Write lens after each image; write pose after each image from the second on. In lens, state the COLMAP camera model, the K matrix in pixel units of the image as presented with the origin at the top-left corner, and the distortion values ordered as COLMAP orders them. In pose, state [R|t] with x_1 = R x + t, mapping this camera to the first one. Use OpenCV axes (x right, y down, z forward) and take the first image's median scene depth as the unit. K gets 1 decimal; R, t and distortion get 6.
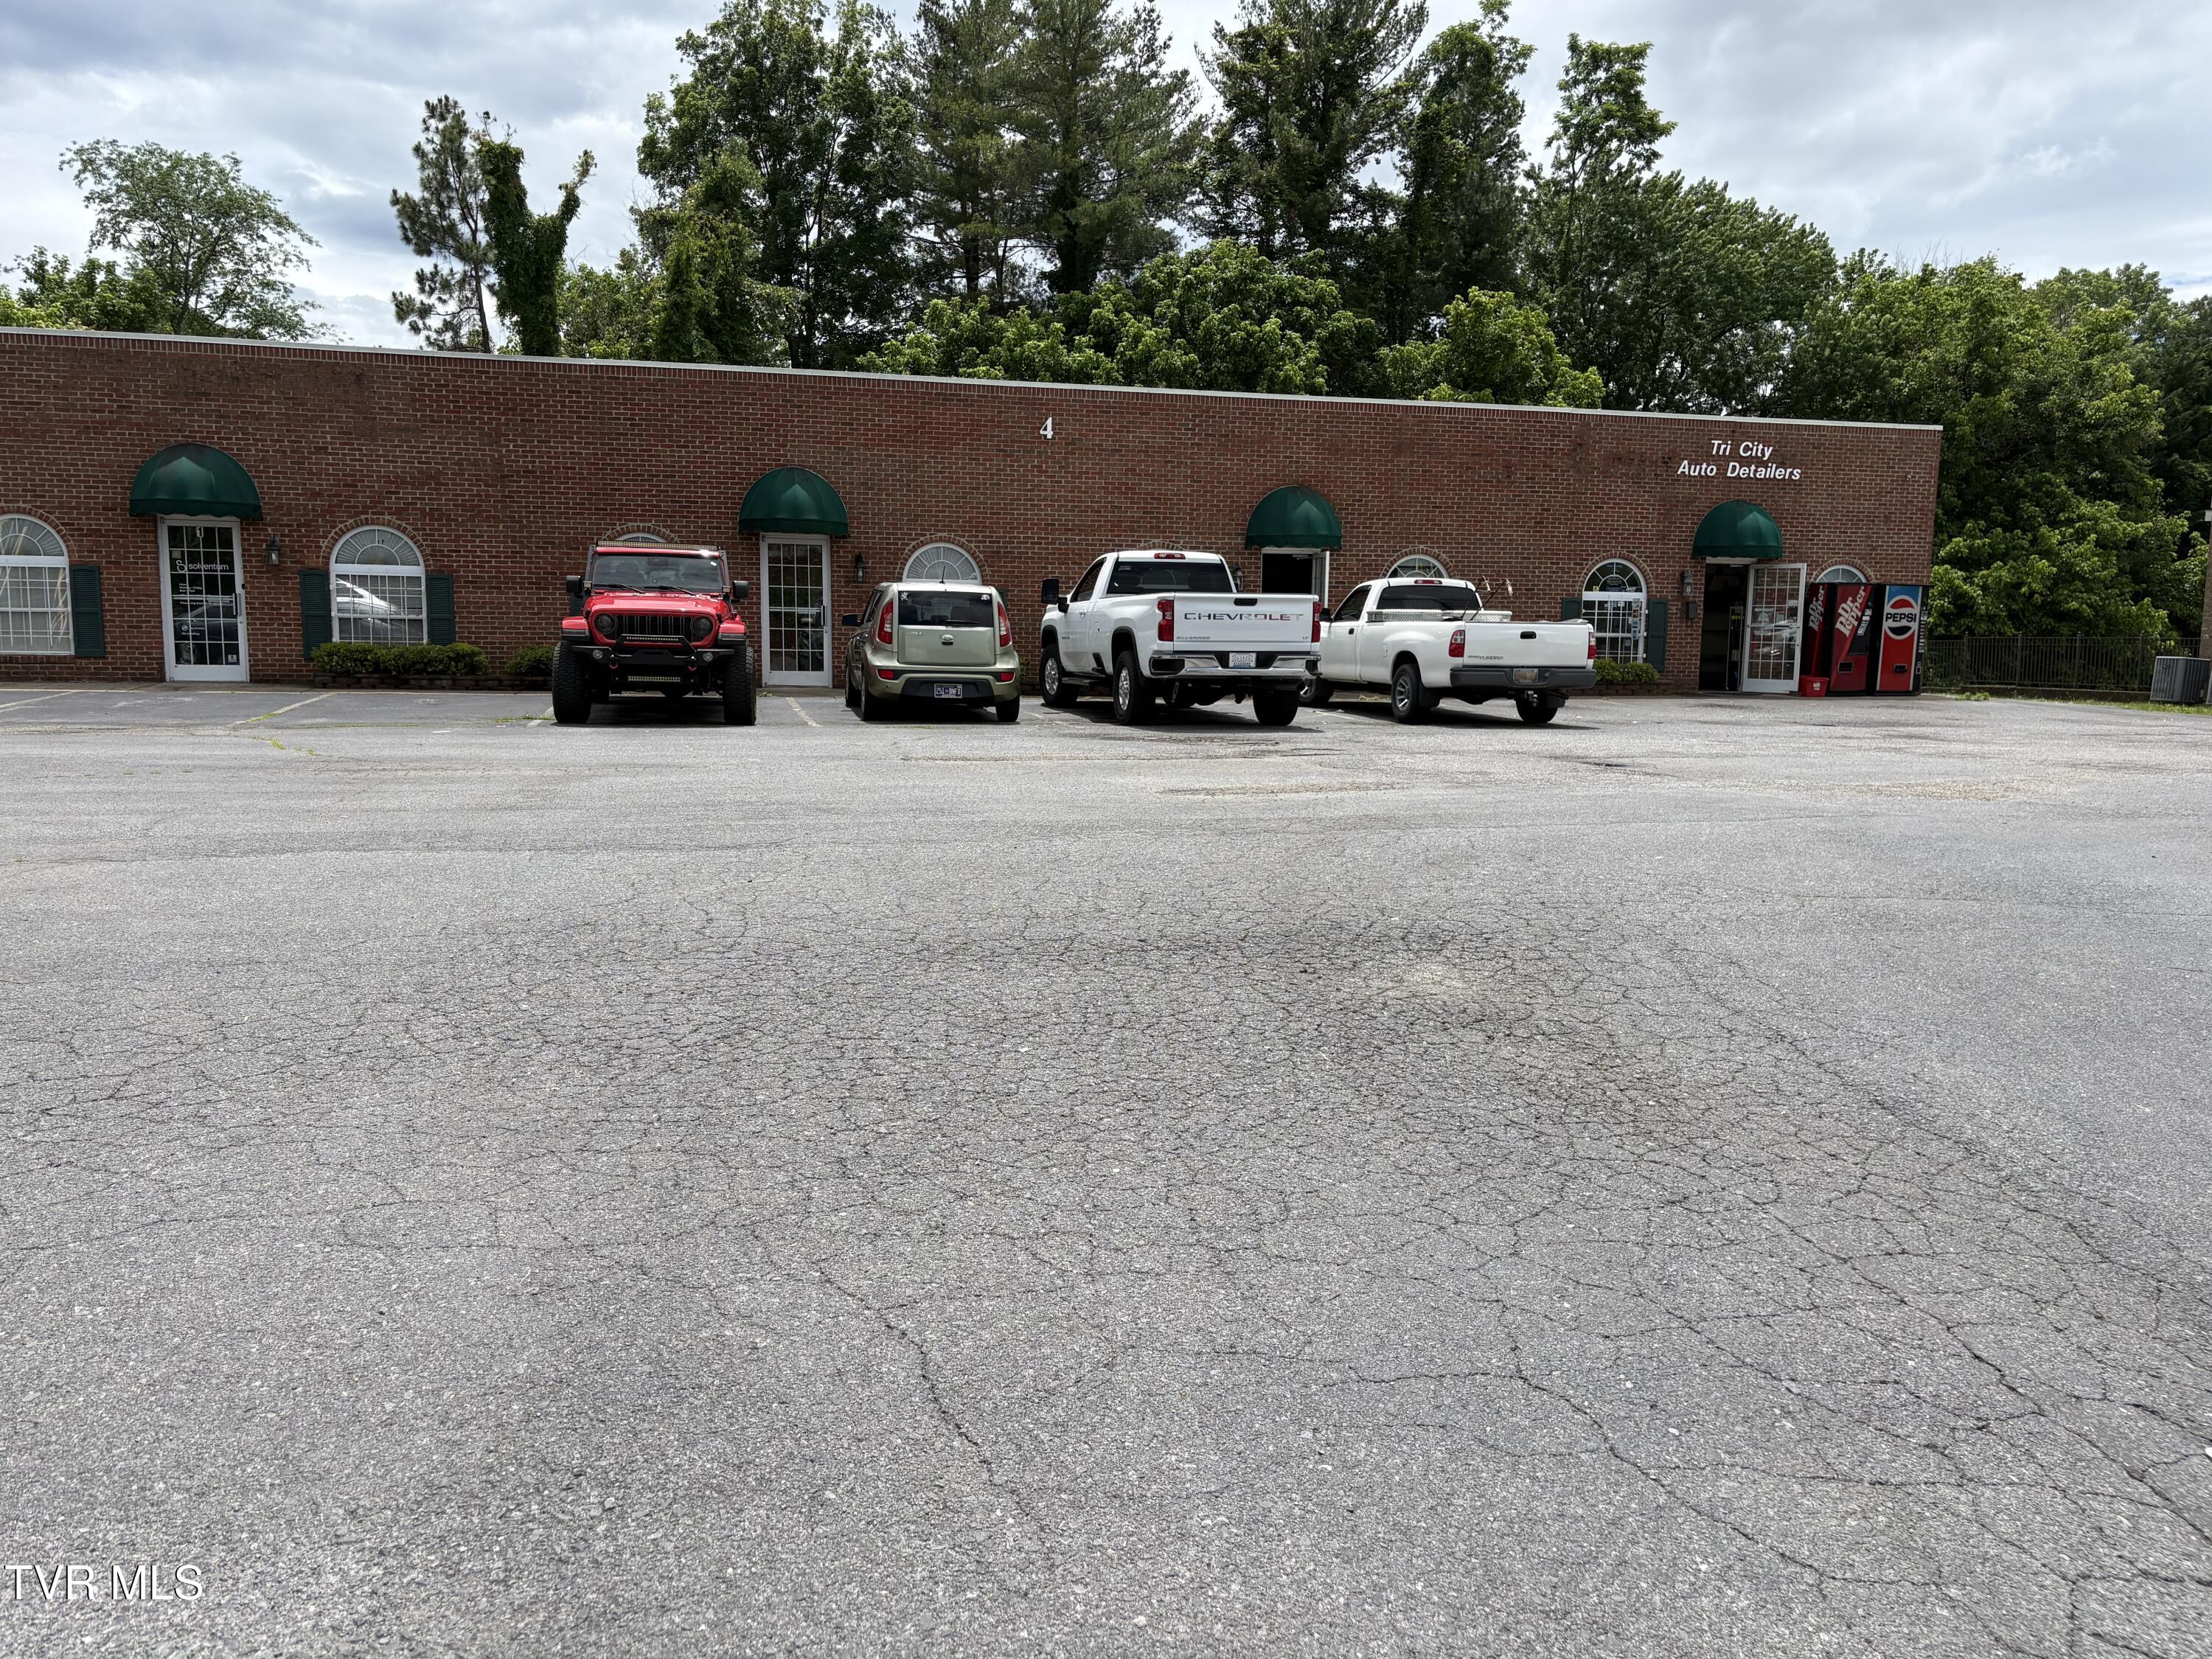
lens RADIAL K [[1671.4, 0, 1097.6], [0, 1671.4, 829.1], [0, 0, 1]] dist [0.048089, -0.044674]
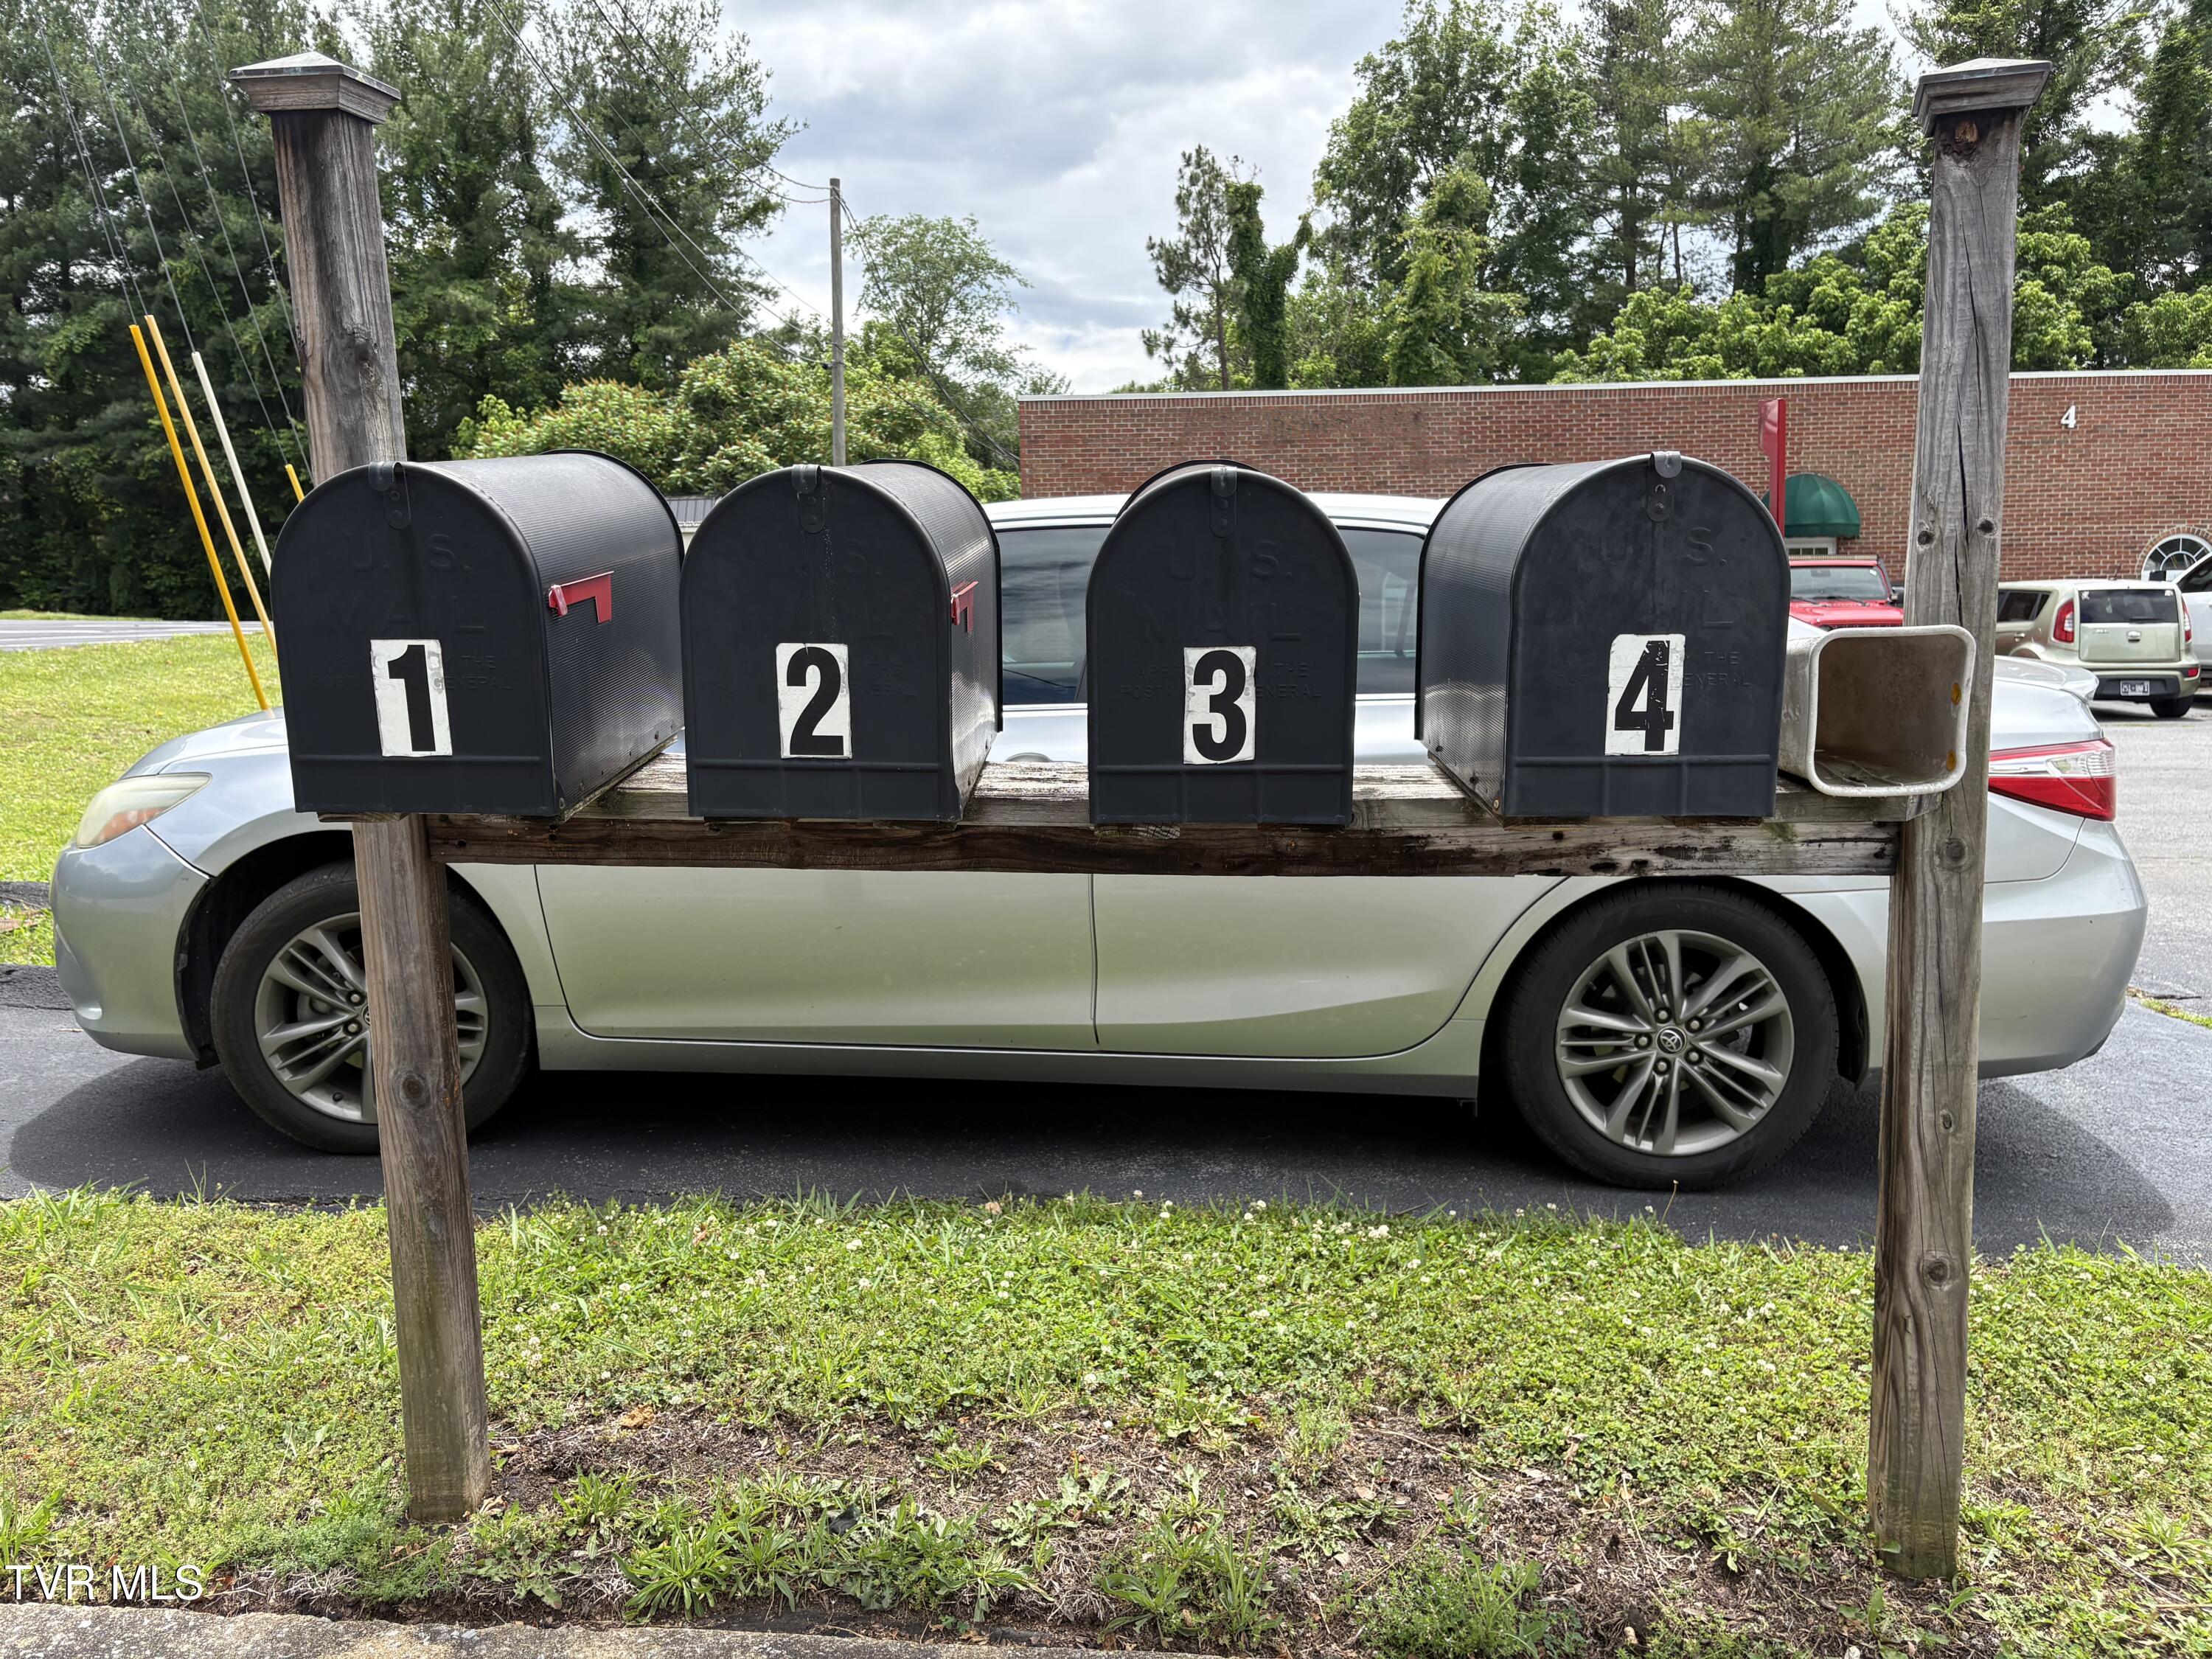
lens RADIAL K [[1676.6, 0, 1082.6], [0, 1676.6, 821.2], [0, 0, 1]] dist [0.060346, -0.078090]
pose [[0.963662, 0.002267, -0.267113, -0.287721], [-0.002715, 0.999995, -0.001311, -0.000126], [0.267109, 0.001988, 0.963664, -0.099036]]
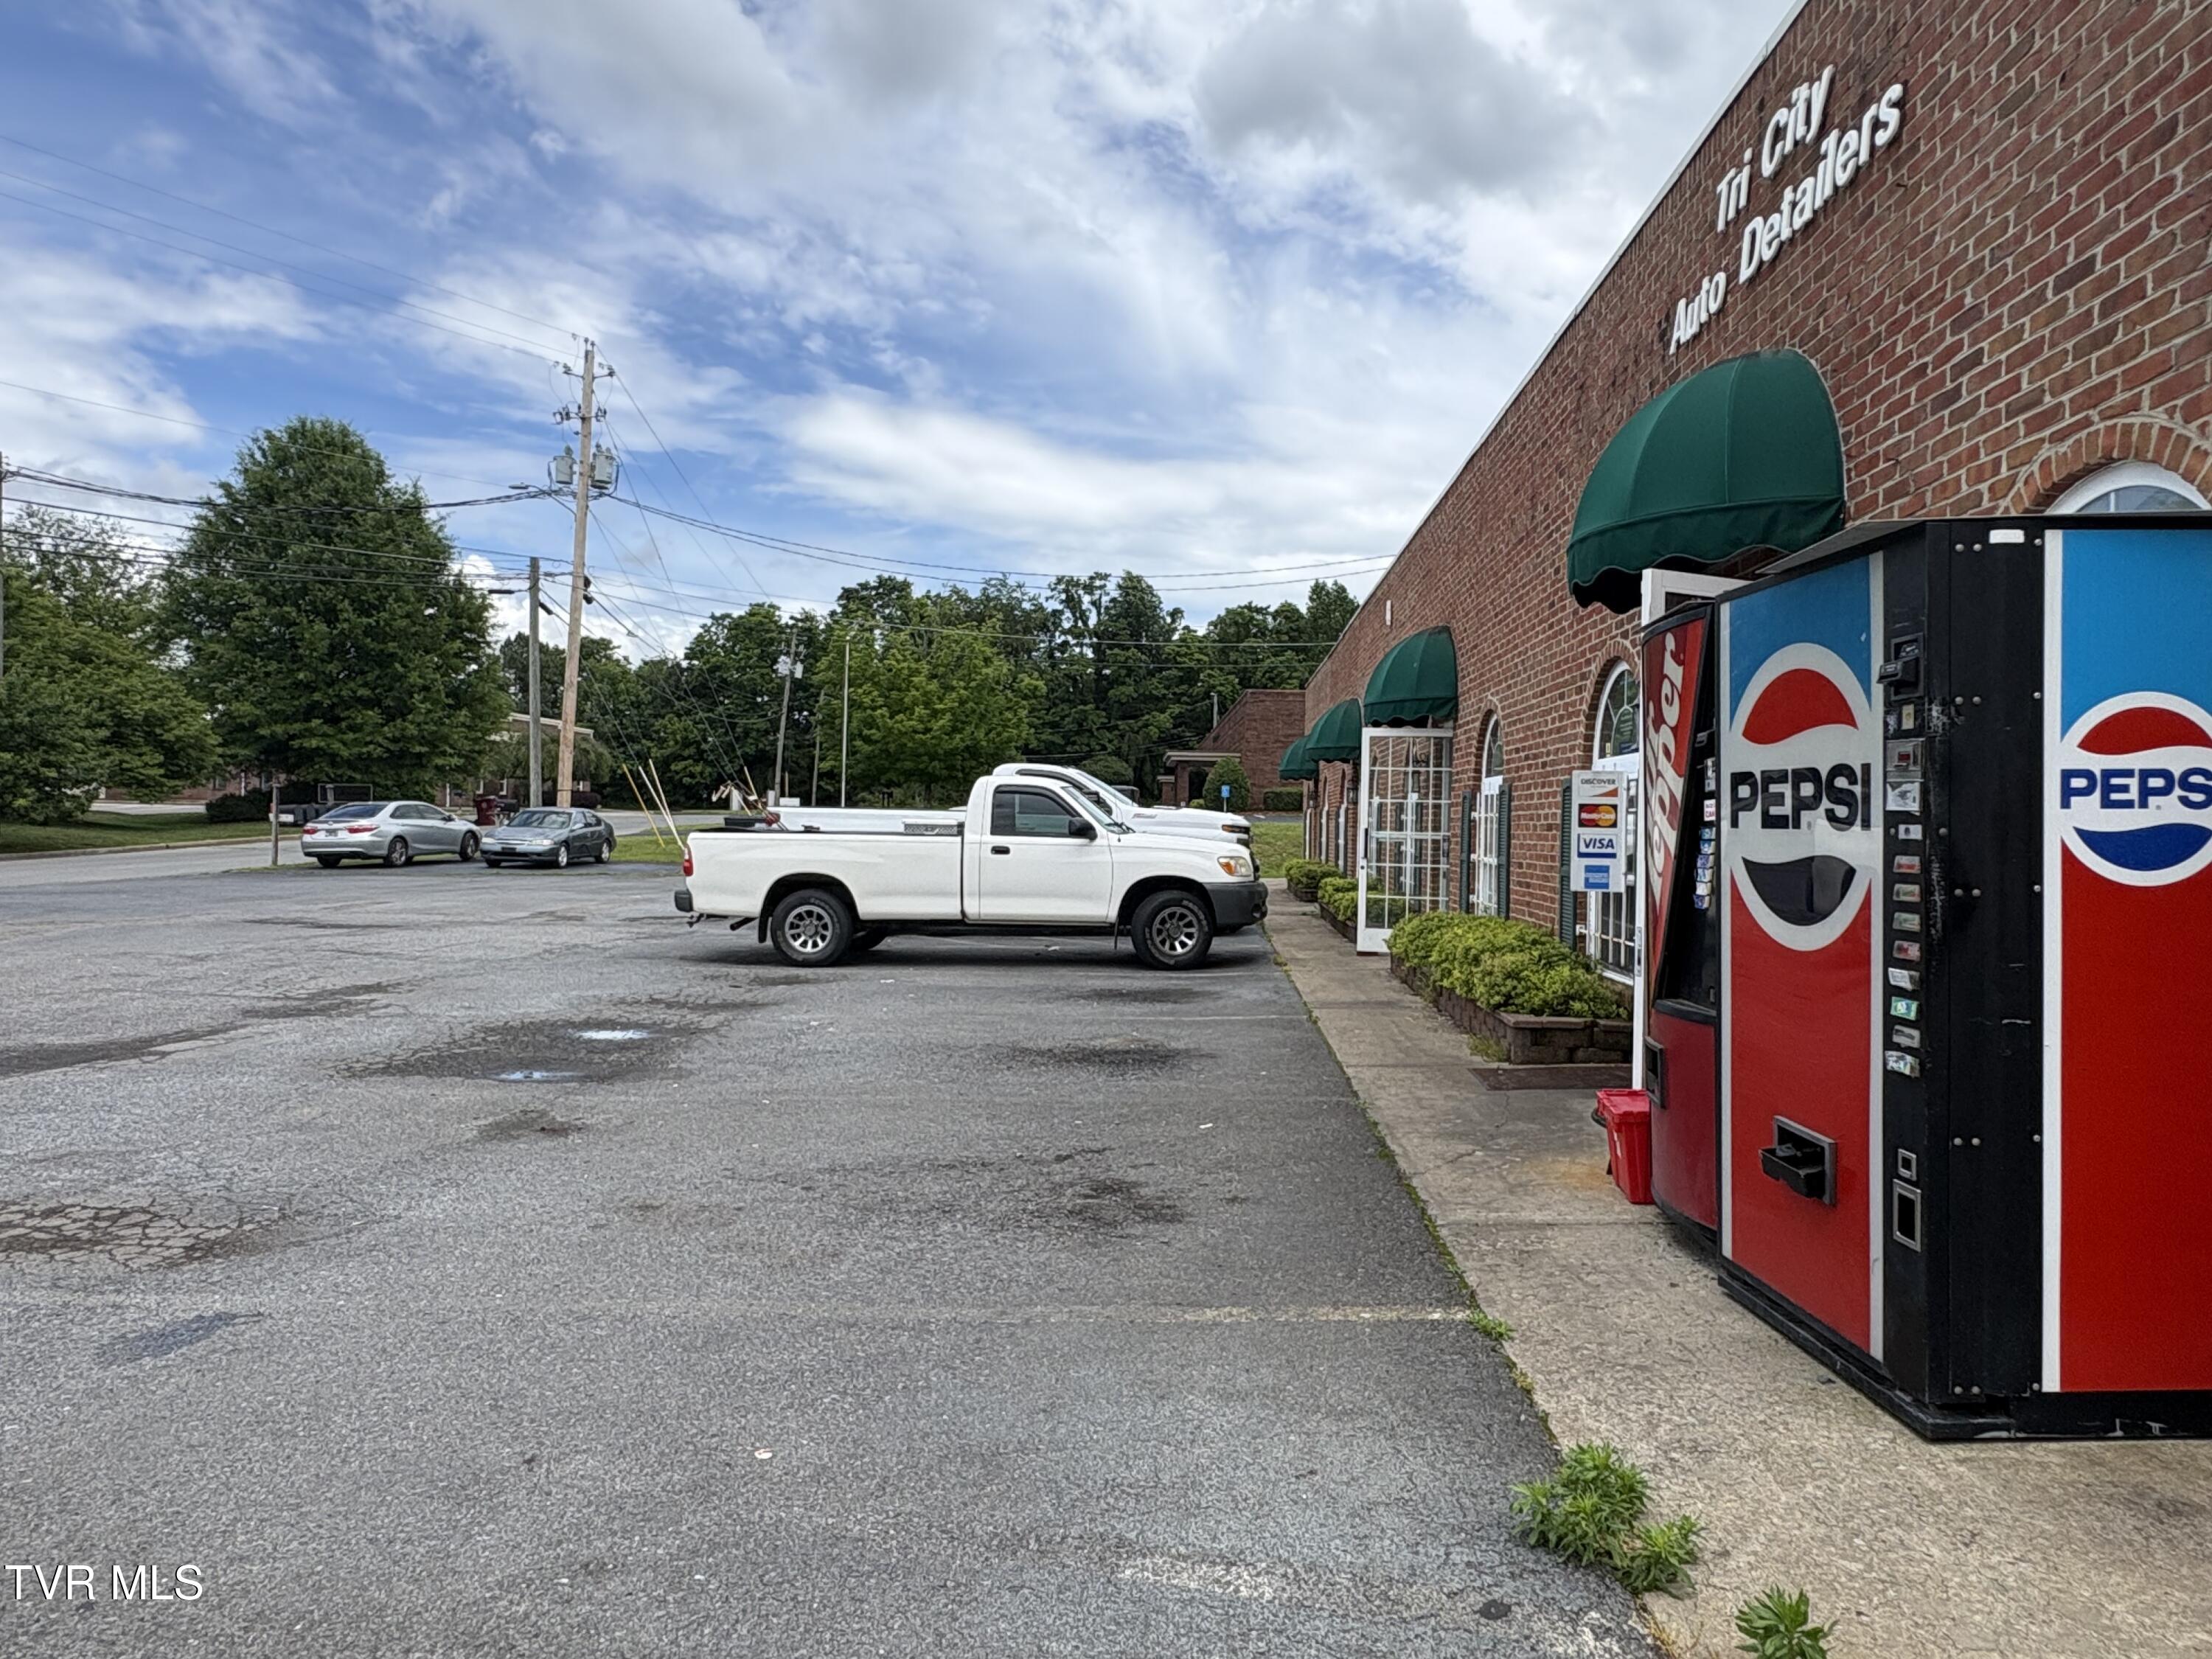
lens RADIAL K [[1427.0, 0, 1106.0], [0, 1427.0, 844.0], [0, 0, 1]] dist [-0.001353, 0.002622]
pose [[-0.315974, -0.007417, -0.948739, 0.613477], [-0.134358, 0.990242, 0.037006, -0.119050], [0.939206, 0.139164, -0.313887, 0.989935]]
